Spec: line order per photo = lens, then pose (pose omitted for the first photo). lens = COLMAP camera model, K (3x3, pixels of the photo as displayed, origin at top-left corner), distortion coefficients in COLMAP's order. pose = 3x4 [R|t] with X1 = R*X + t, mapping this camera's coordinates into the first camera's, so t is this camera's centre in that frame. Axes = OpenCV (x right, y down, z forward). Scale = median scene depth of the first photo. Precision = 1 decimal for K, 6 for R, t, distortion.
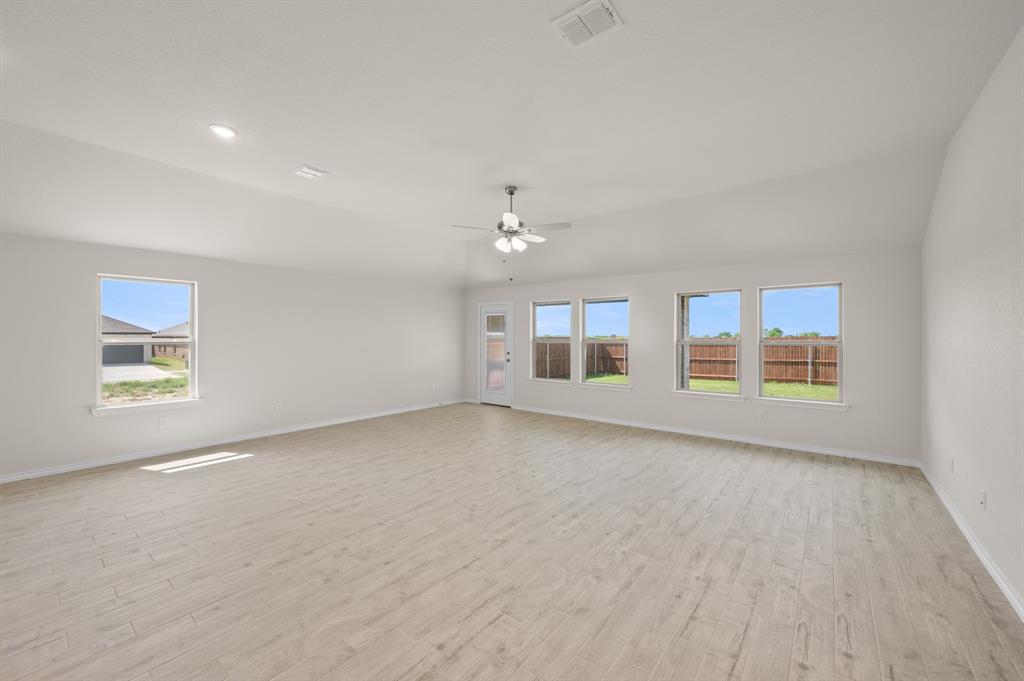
lens RADIAL K [[403.3, 0, 513.6], [0, 403.3, 337.5], [0, 0, 1]] dist [-0.000395, -0.000172]
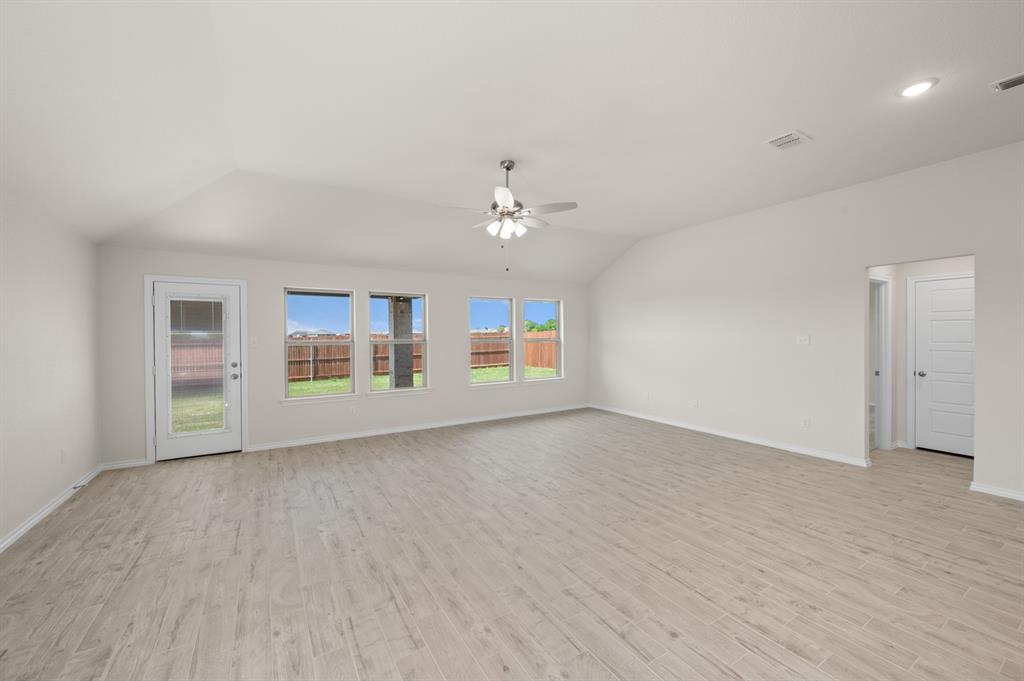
lens RADIAL K [[403.3, 0, 513.6], [0, 403.3, 337.5], [0, 0, 1]] dist [-0.000395, -0.000172]
pose [[0.341373, -0.010309, 0.939871, -0.815674], [0.009593, 0.999926, 0.007483, -0.005807], [-0.939879, 0.006462, 0.341446, 0.706131]]
